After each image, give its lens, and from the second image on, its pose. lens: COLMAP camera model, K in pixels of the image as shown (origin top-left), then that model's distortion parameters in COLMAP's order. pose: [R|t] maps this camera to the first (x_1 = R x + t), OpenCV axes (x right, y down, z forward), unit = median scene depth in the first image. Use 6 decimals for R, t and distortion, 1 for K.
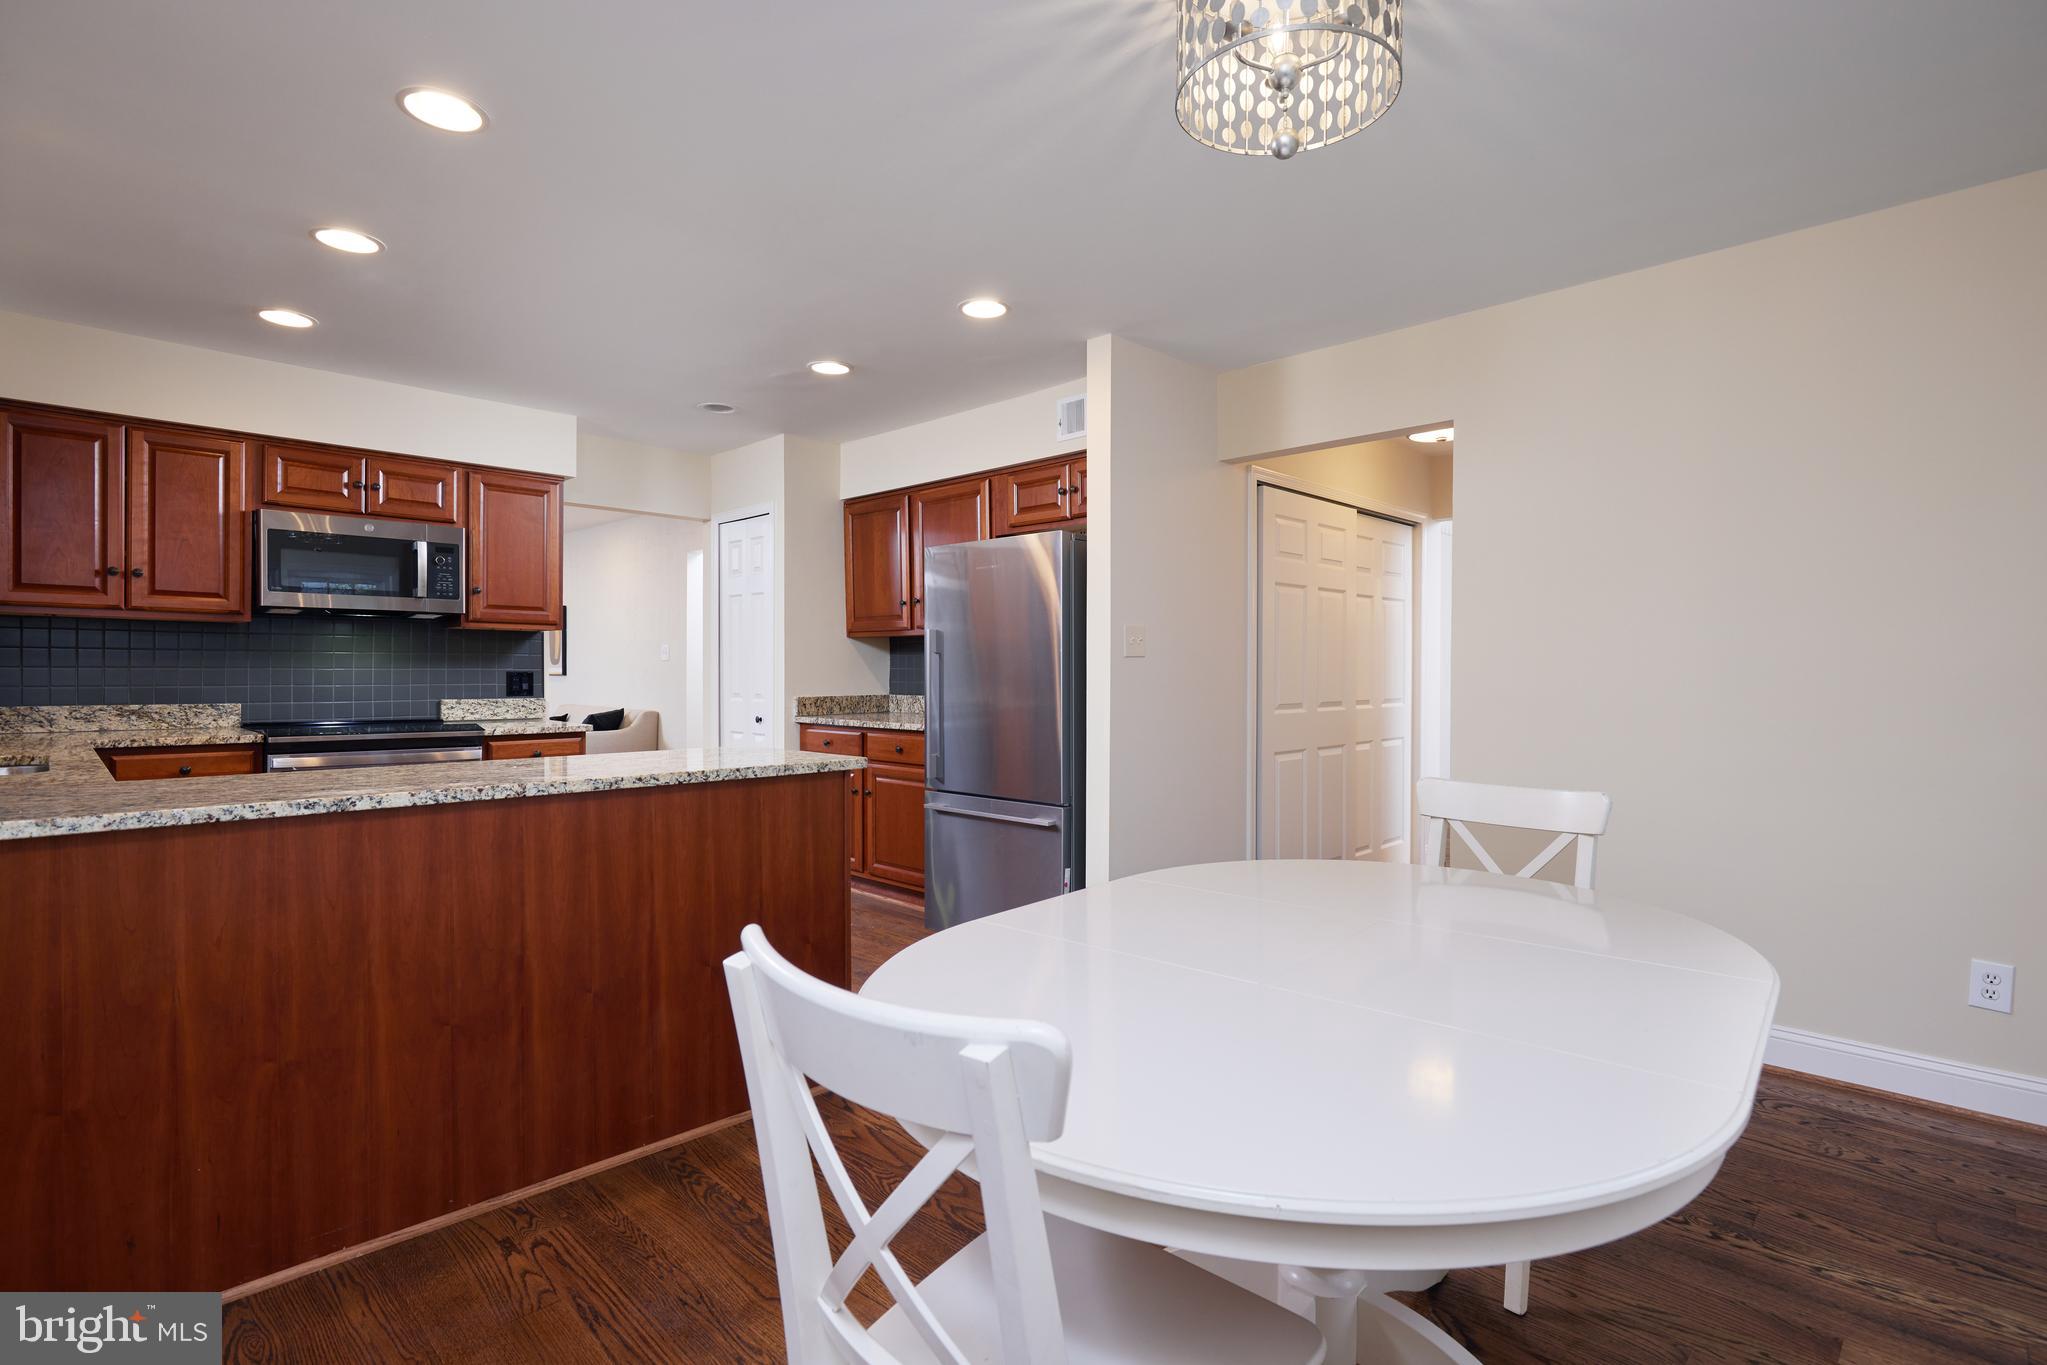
lens RADIAL K [[1000.9, 0, 1037.0], [0, 1000.9, 678.2], [0, 0, 1]] dist [0.000864, -0.000553]
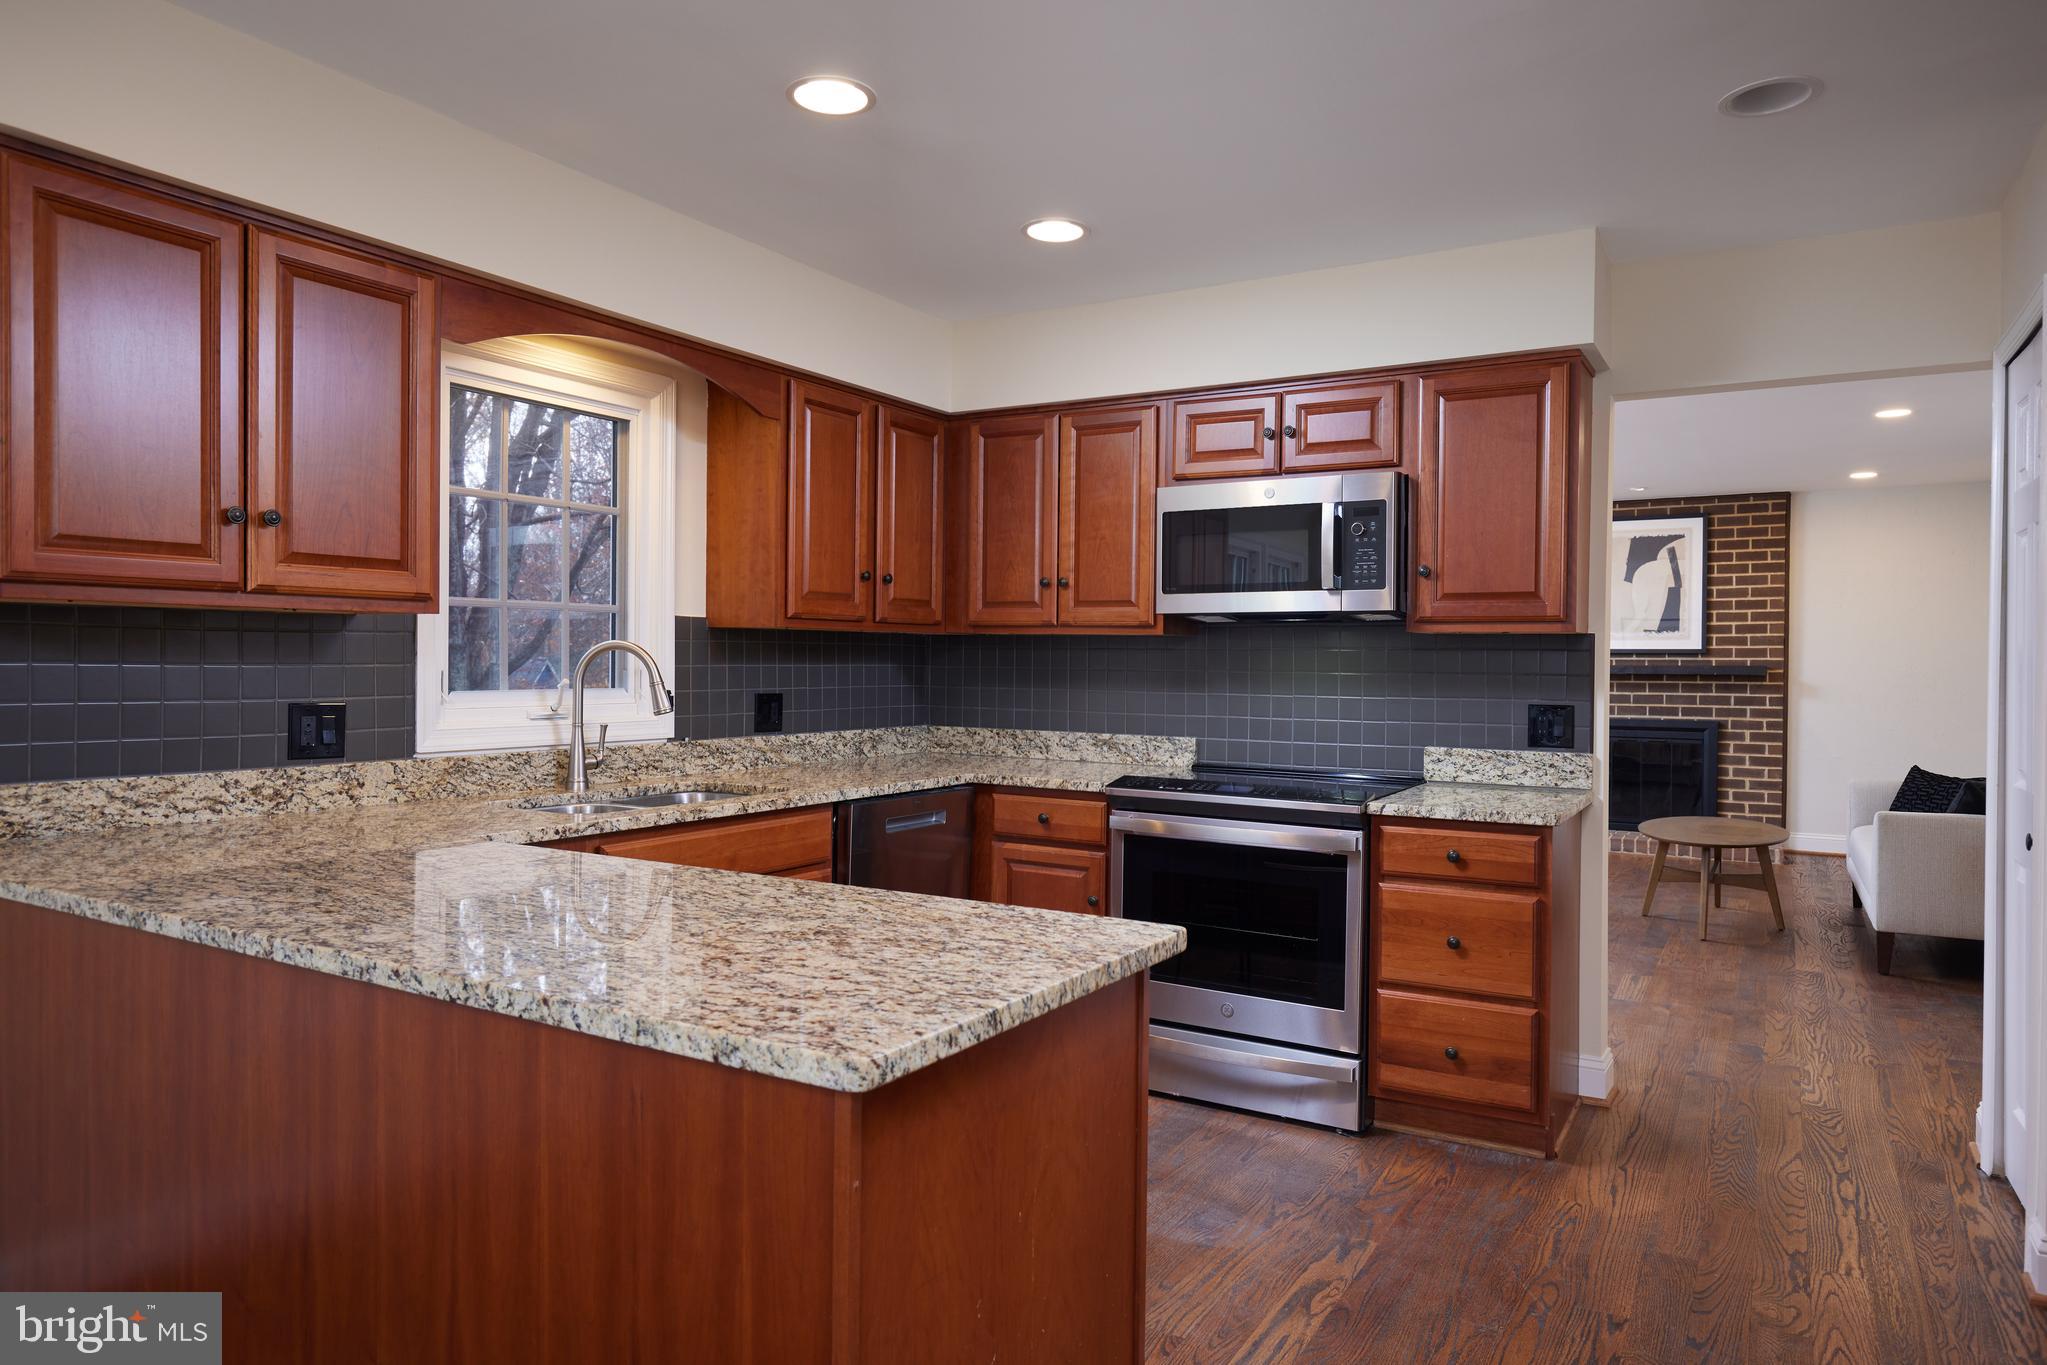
lens RADIAL K [[1276.7, 0, 1032.2], [0, 1276.7, 674.2], [0, 0, 1]] dist [0.001366, -0.000410]
pose [[0.235527, 0.007937, -0.971835, 0.151172], [-0.015524, 0.999870, 0.004404, -0.027824], [0.971744, 0.014049, 0.235619, 0.655958]]
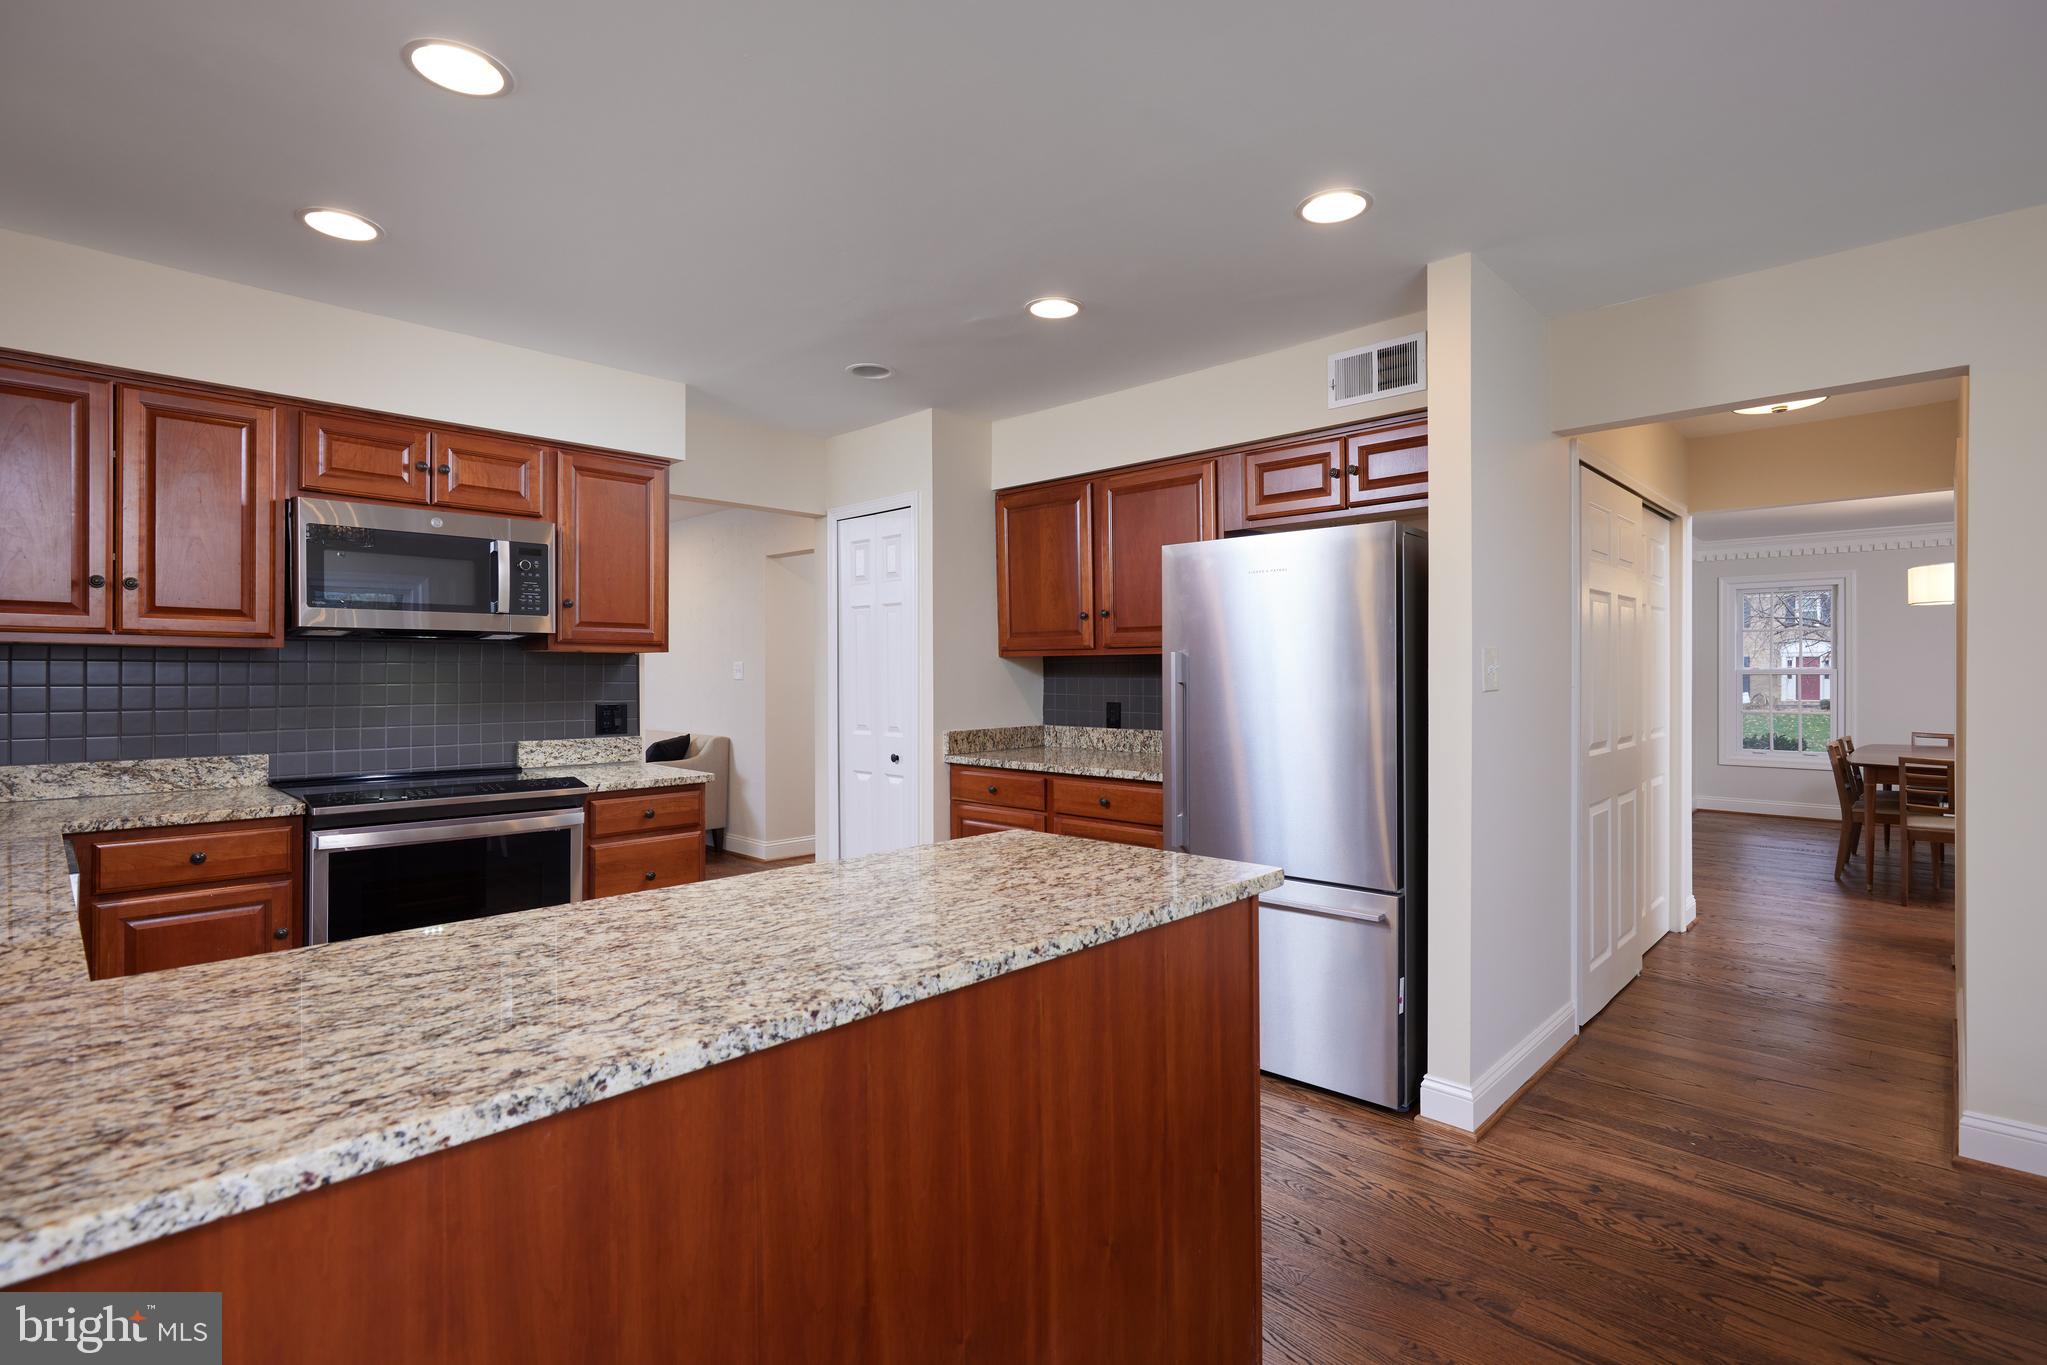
lens RADIAL K [[978.3, 0, 1030.5], [0, 978.3, 676.1], [0, 0, 1]] dist [-0.003918, 0.001703]
pose [[0.999910, -0.005160, 0.012397, -0.231660], [0.005215, 0.999977, -0.004413, -0.028525], [-0.012374, 0.004477, 0.999913, 0.258105]]
